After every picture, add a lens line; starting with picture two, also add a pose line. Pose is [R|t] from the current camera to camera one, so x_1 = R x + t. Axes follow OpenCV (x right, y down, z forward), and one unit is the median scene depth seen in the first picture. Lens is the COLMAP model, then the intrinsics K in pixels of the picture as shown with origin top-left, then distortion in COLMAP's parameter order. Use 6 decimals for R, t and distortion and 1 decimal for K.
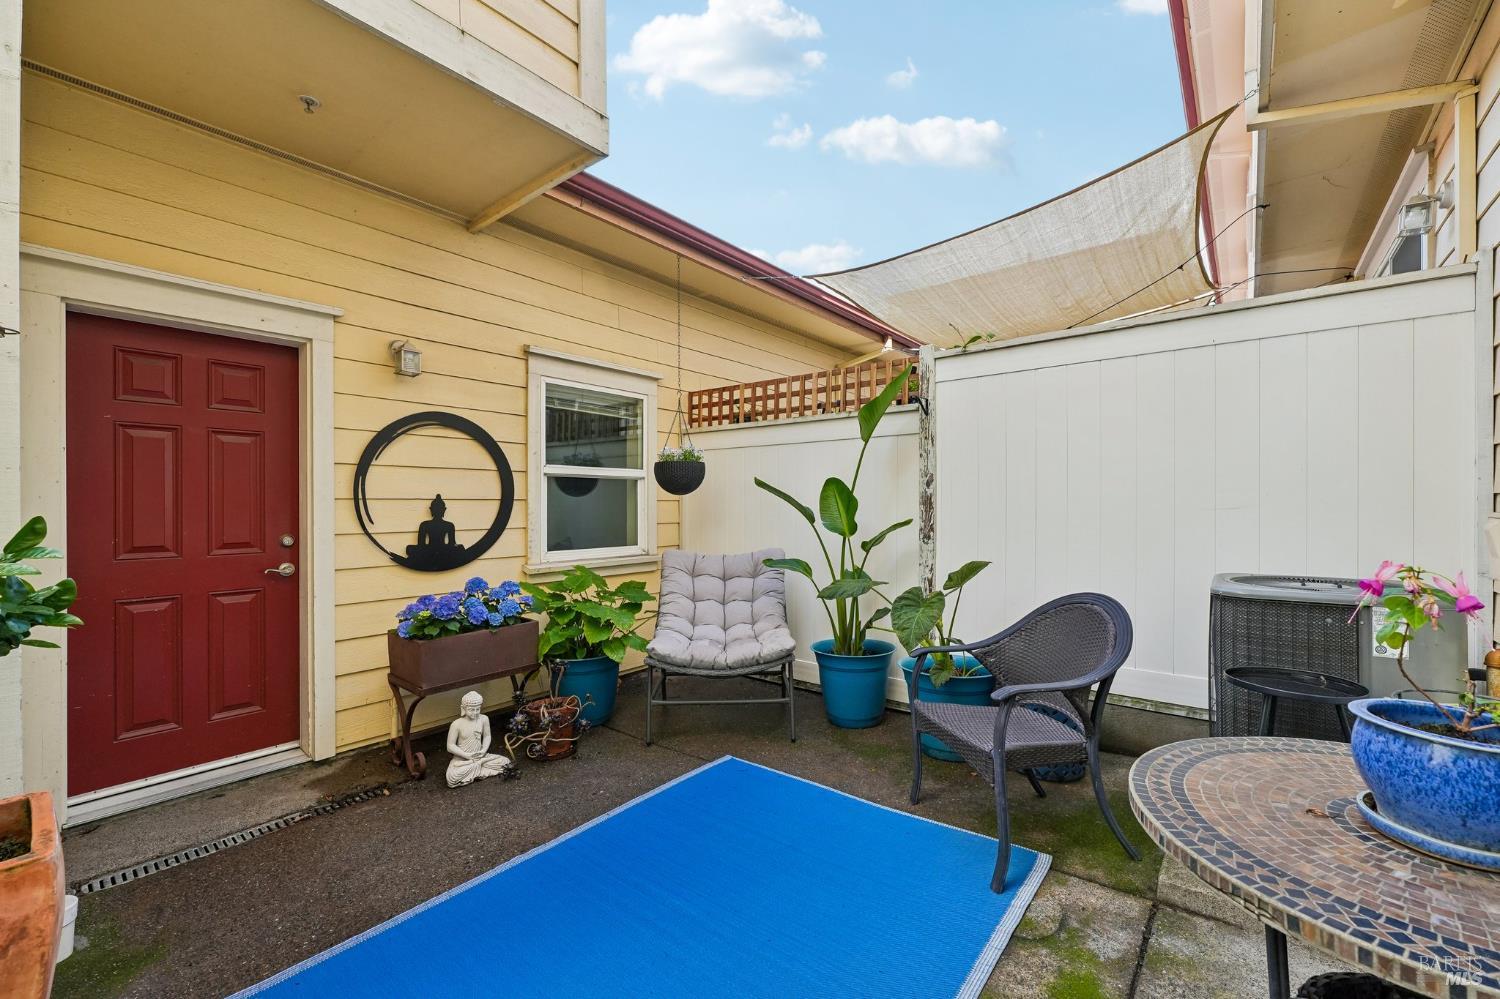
lens RADIAL K [[612.9, 0, 750.5], [0, 612.9, 499.9], [0, 0, 1]] dist [0.001264, -0.001040]
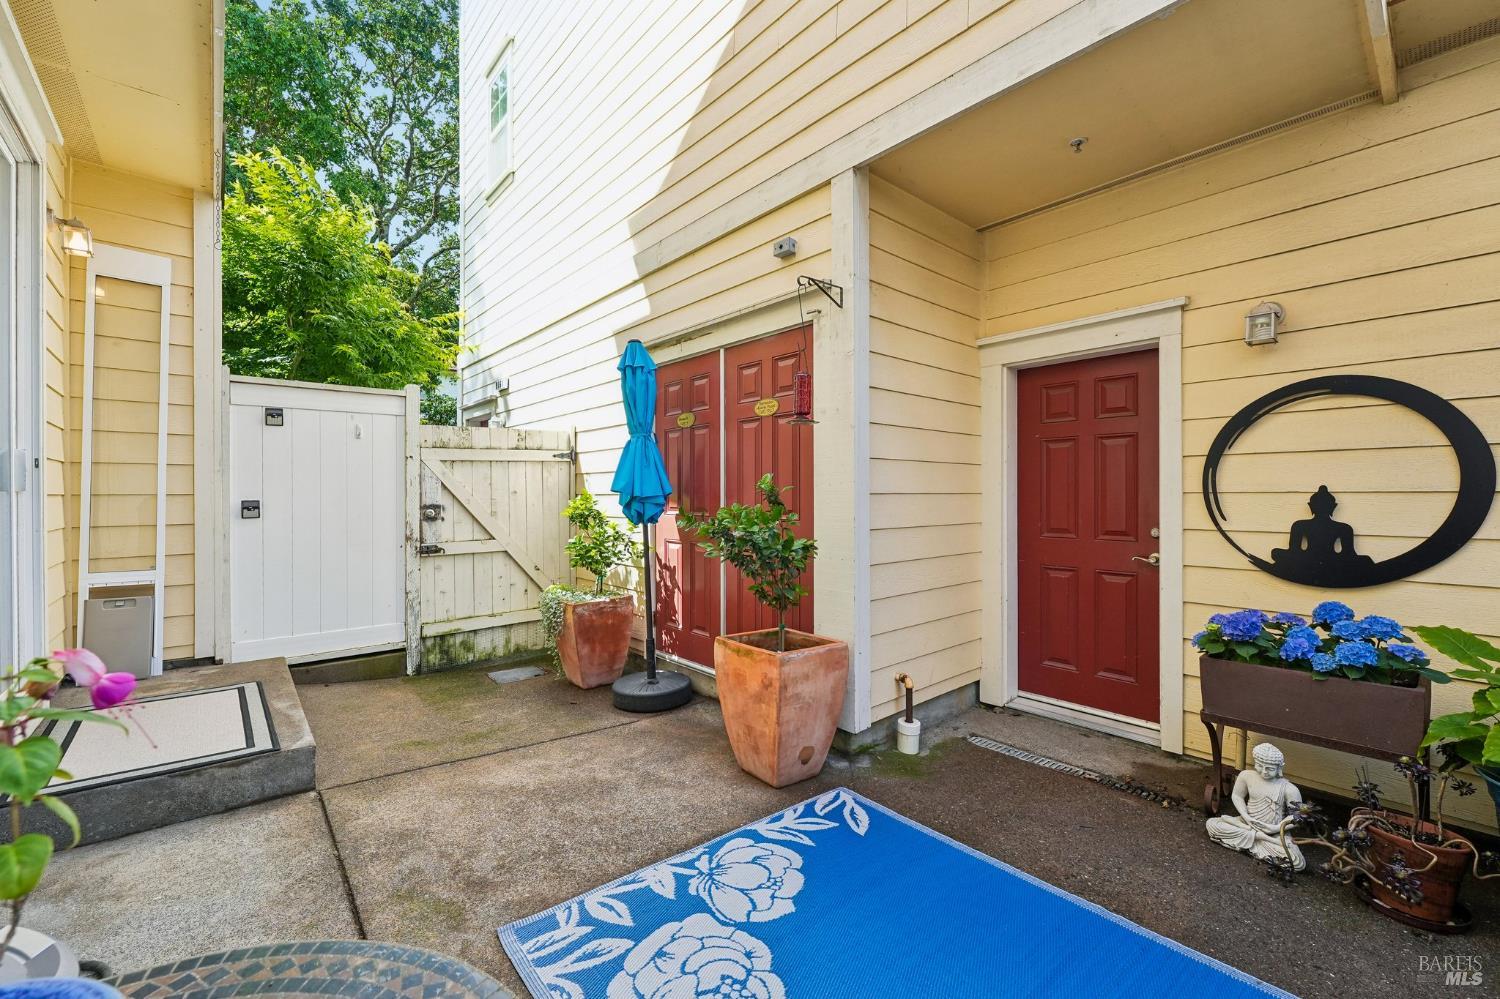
lens RADIAL K [[612.9, 0, 749.6], [0, 612.9, 499.0], [0, 0, 1]] dist [0.001264, -0.001040]
pose [[-0.169104, 0.003726, -0.985591, 0.399087], [0.003357, 0.999989, 0.003205, 0.002956], [0.985593, -0.002767, -0.169115, 0.479523]]
